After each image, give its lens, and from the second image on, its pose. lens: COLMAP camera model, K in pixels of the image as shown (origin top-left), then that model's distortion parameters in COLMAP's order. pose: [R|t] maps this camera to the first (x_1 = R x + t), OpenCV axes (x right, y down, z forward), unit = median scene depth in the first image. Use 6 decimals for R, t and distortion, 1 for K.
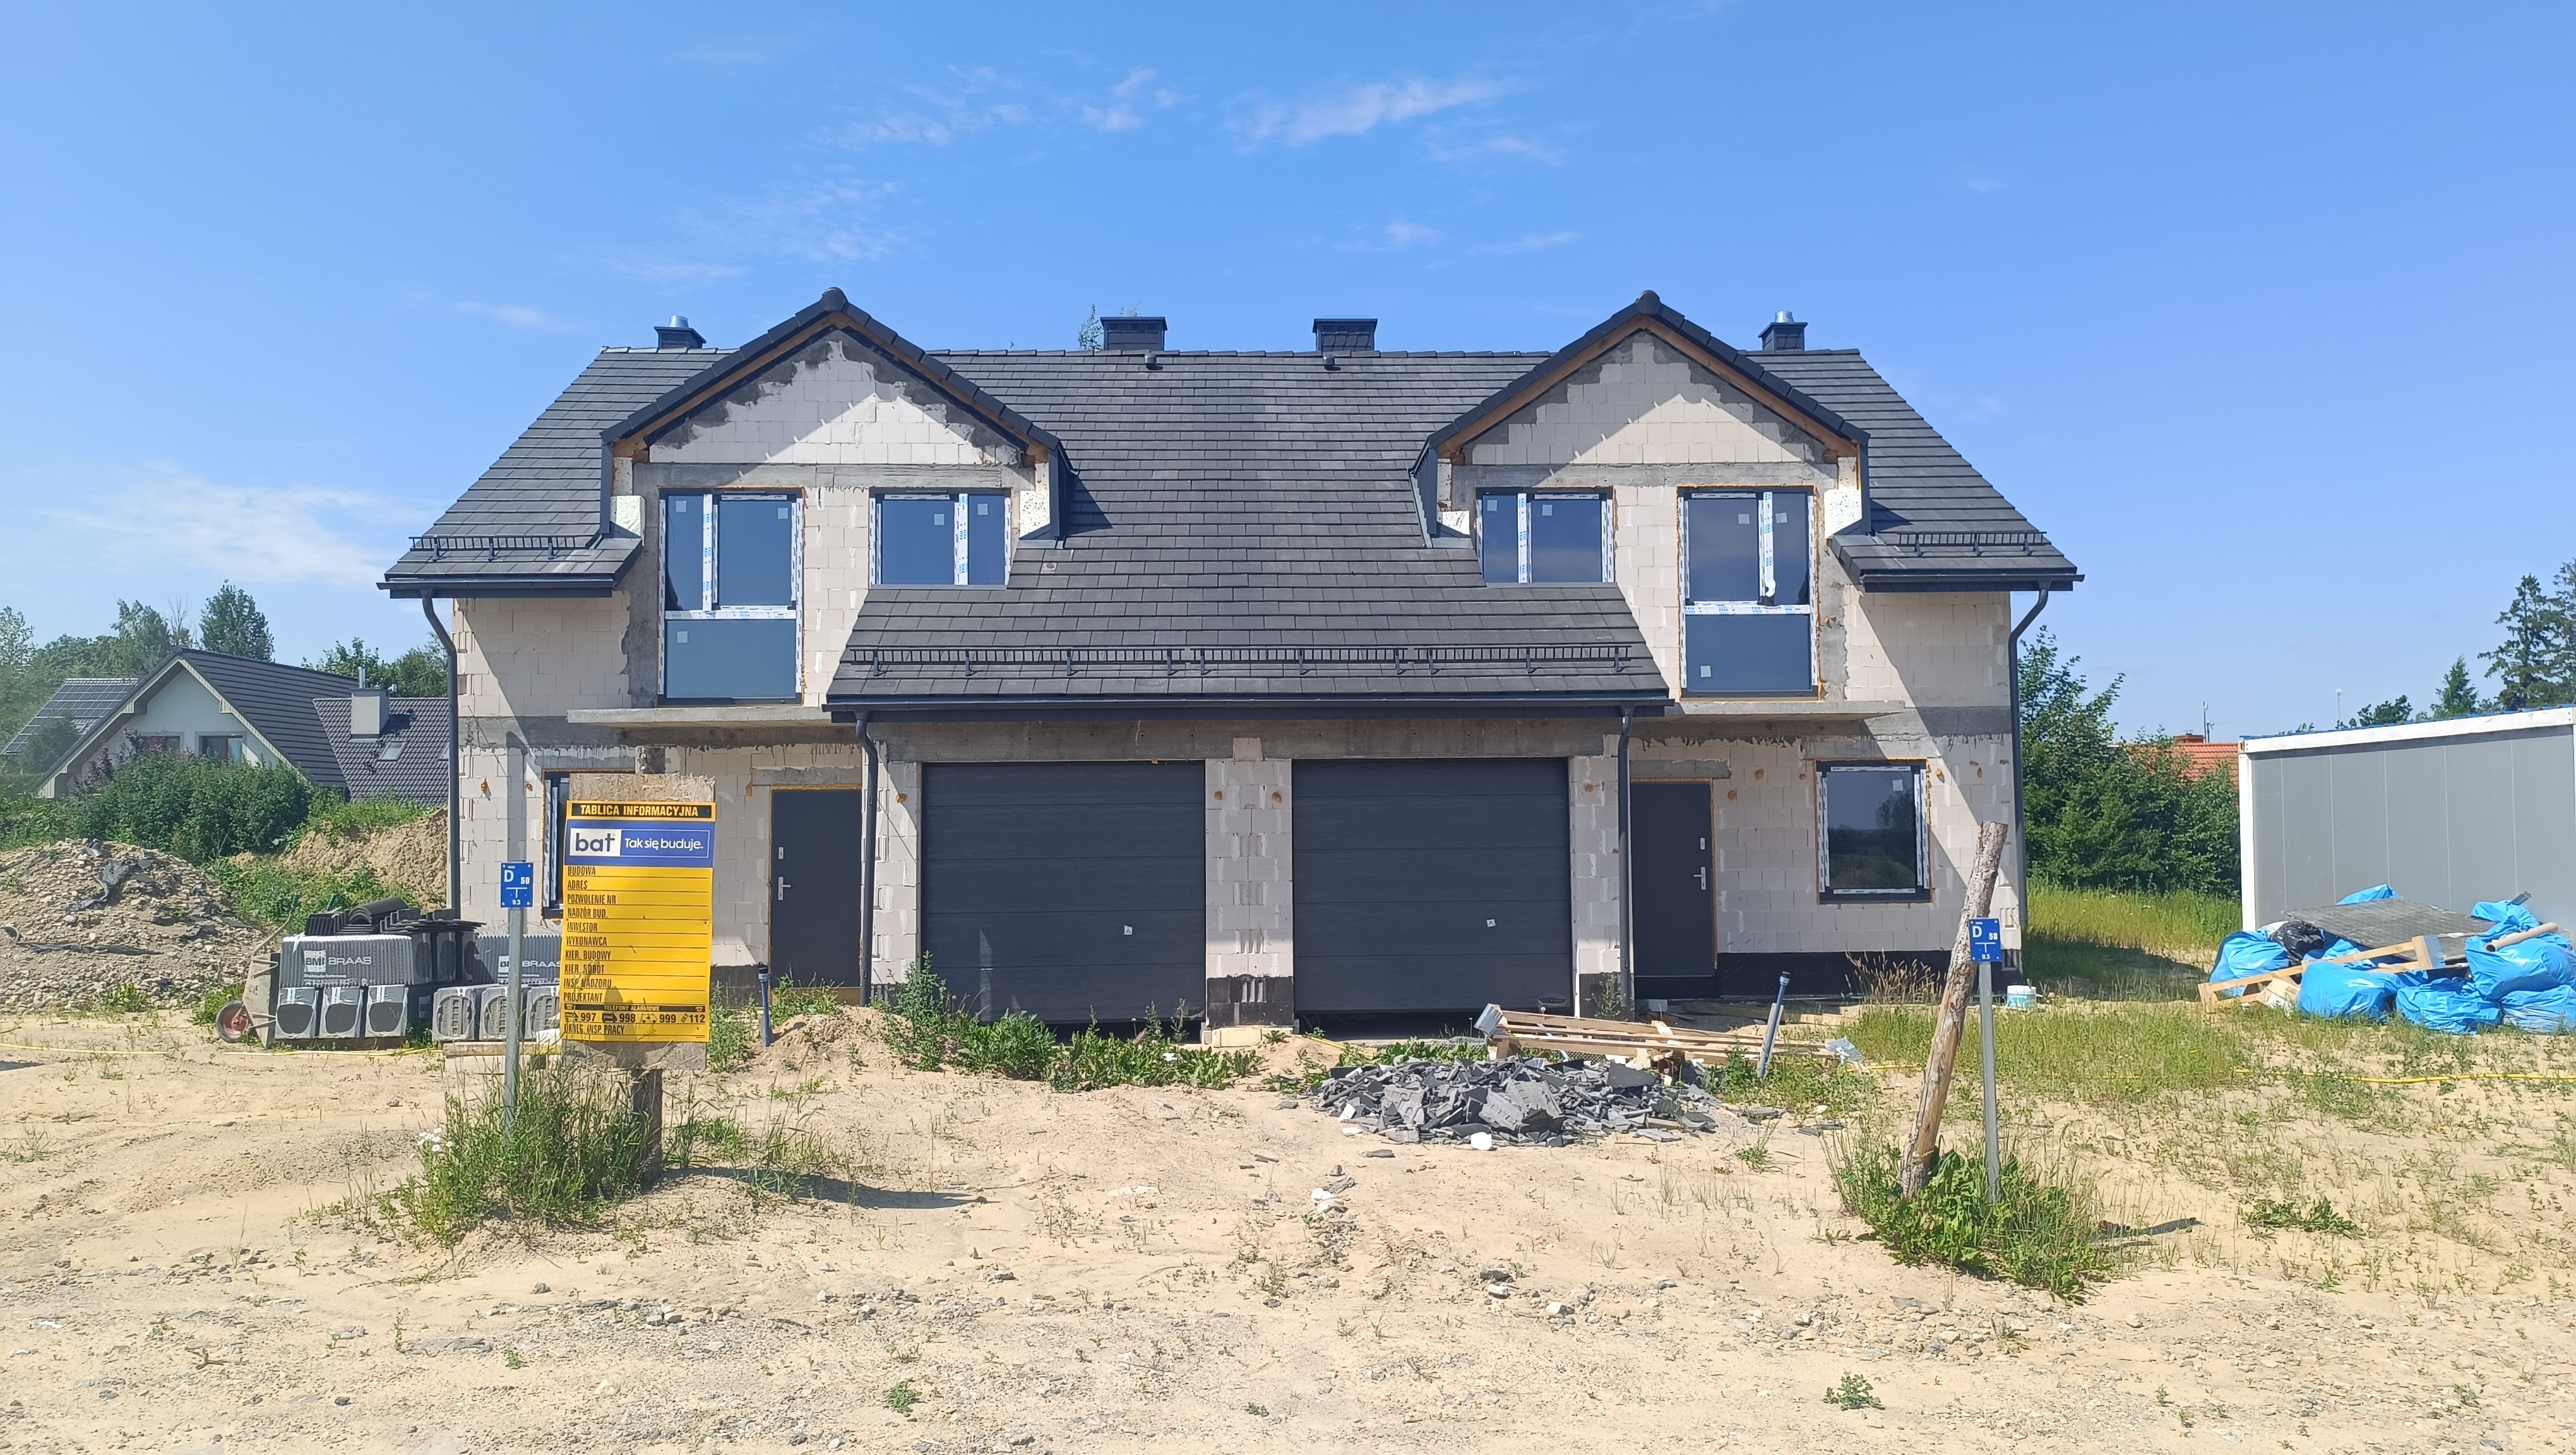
lens RADIAL K [[1751.3, 0, 1278.5], [0, 1751.3, 760.1], [0, 0, 1]] dist [0.085502, -0.102479]
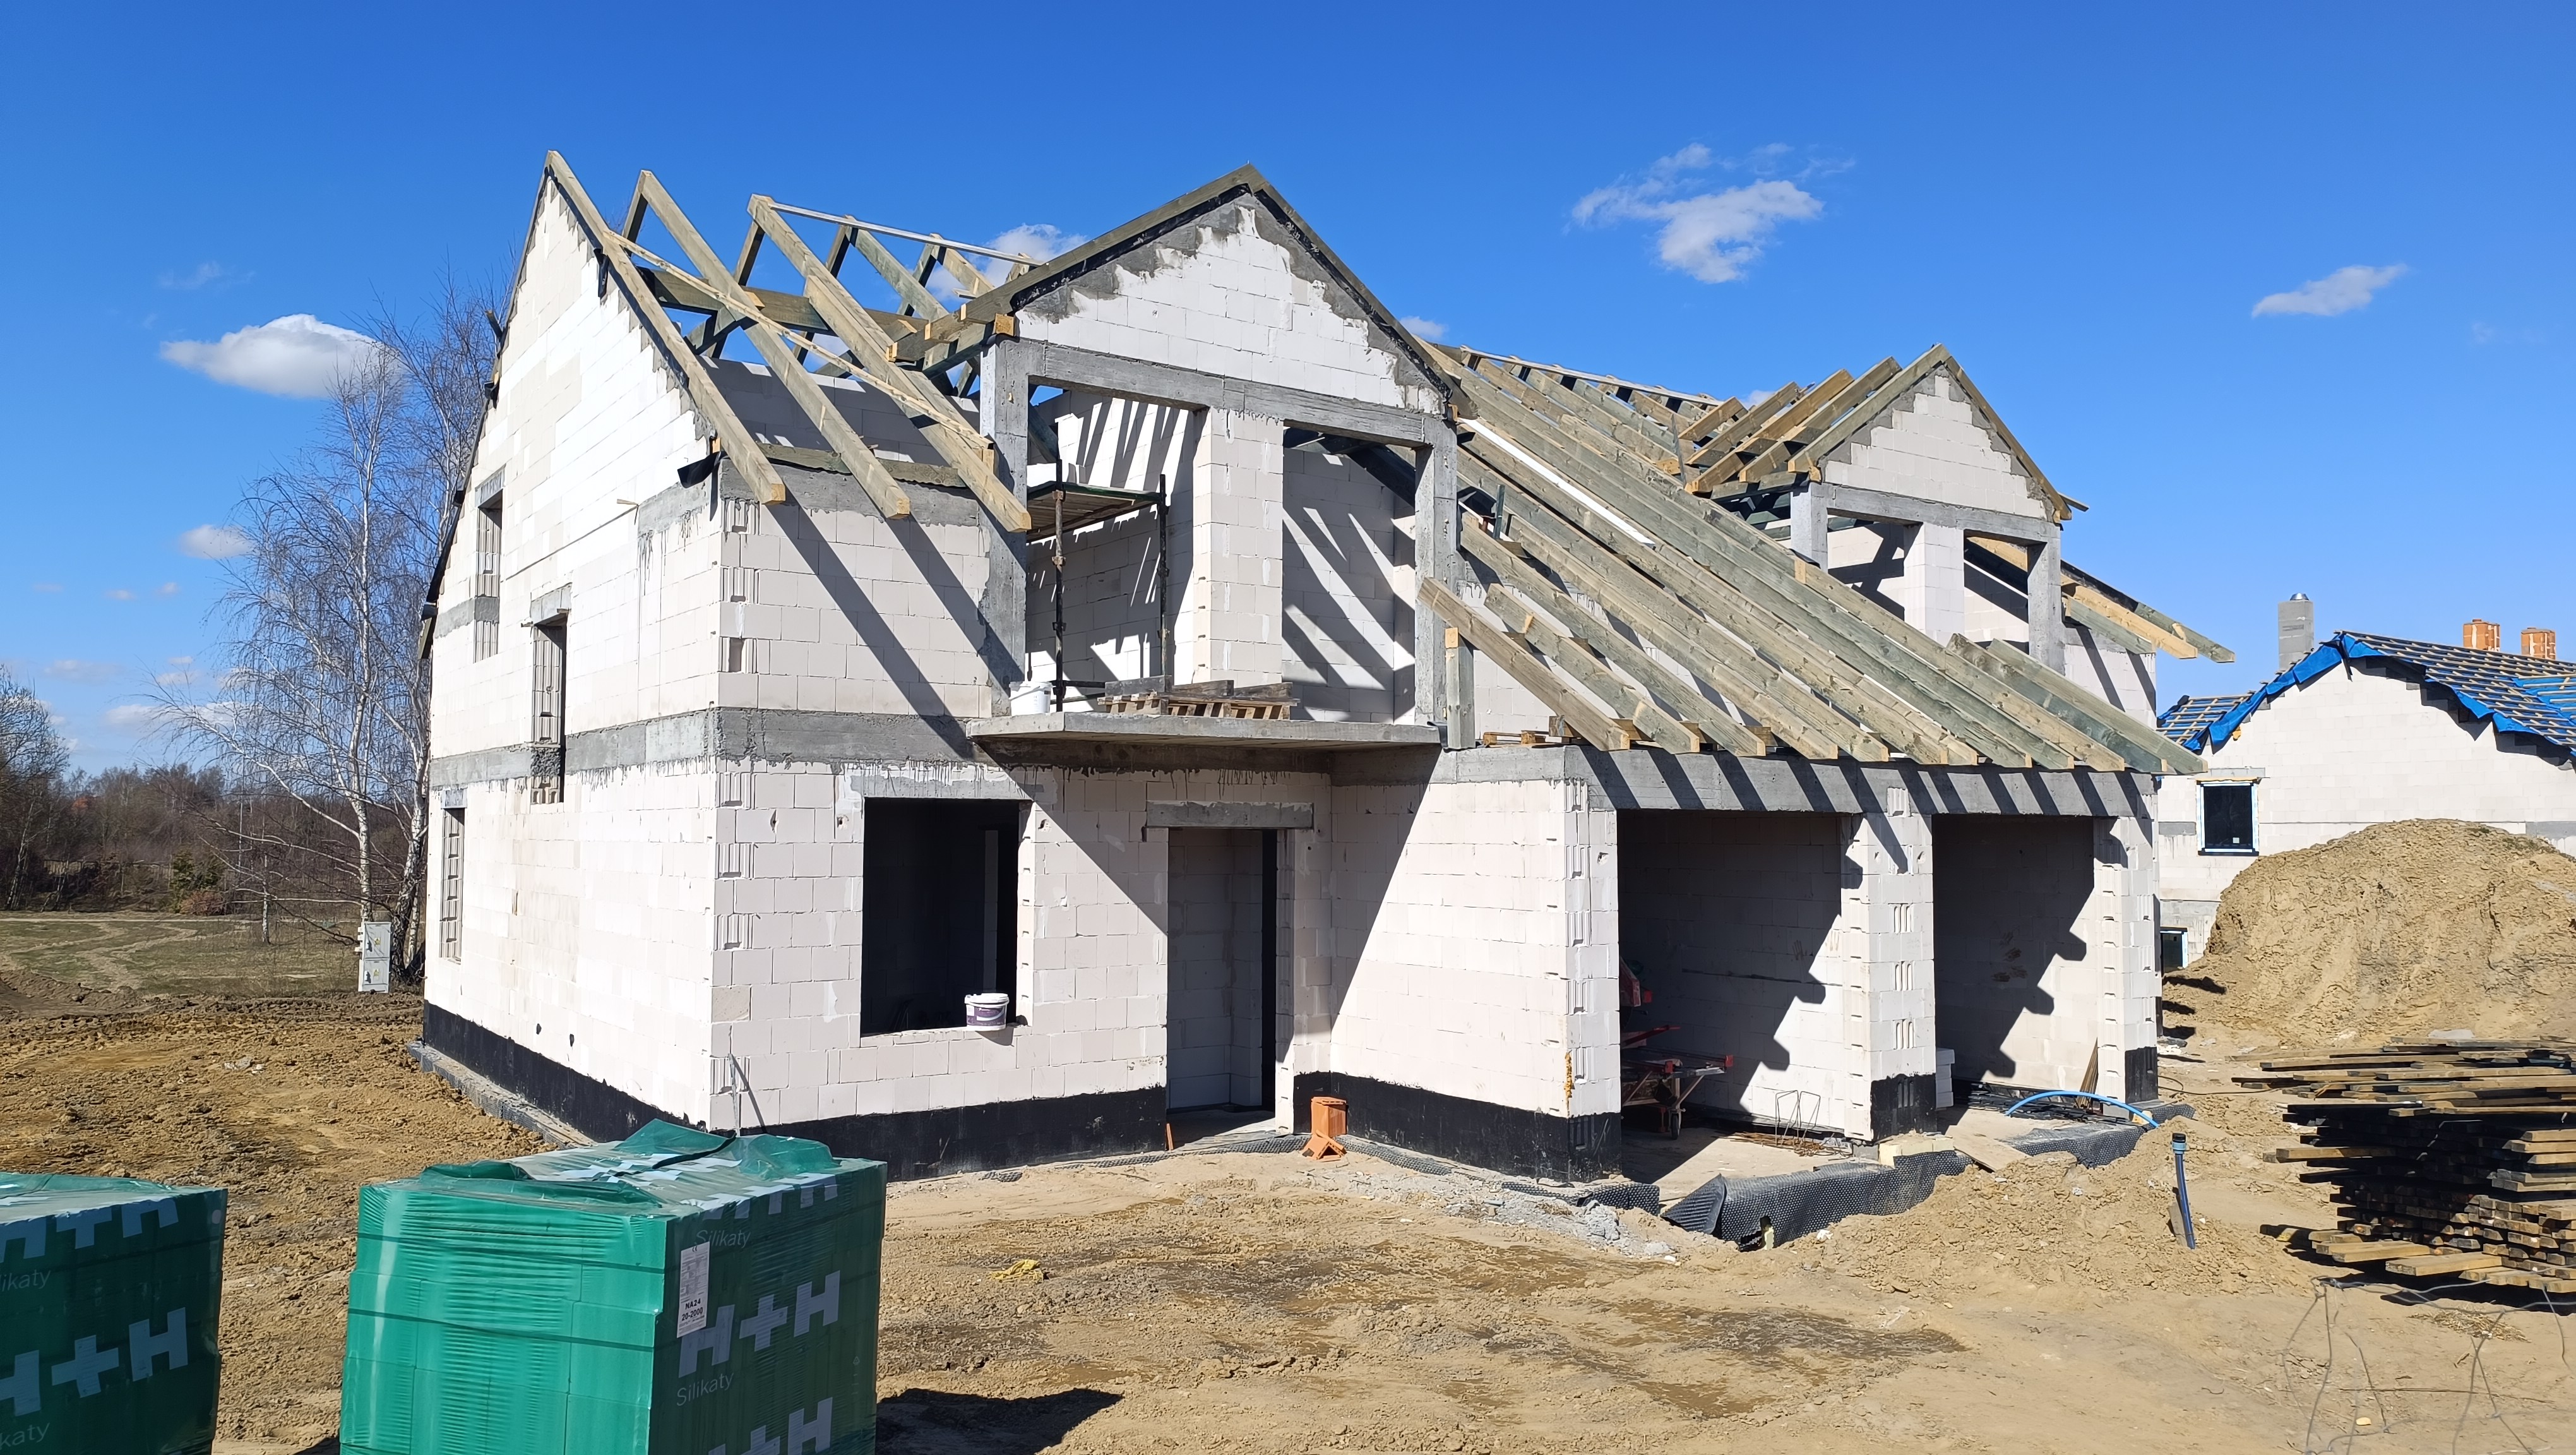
lens RADIAL K [[1751.3, 0, 1278.5], [0, 1751.3, 760.1], [0, 0, 1]] dist [0.085502, -0.102479]
pose [[0.841719, 0.034487, 0.538814, -0.614807], [-0.031613, 0.999394, -0.014581, -0.003796], [-0.538990, -0.004761, 0.842299, 0.388372]]
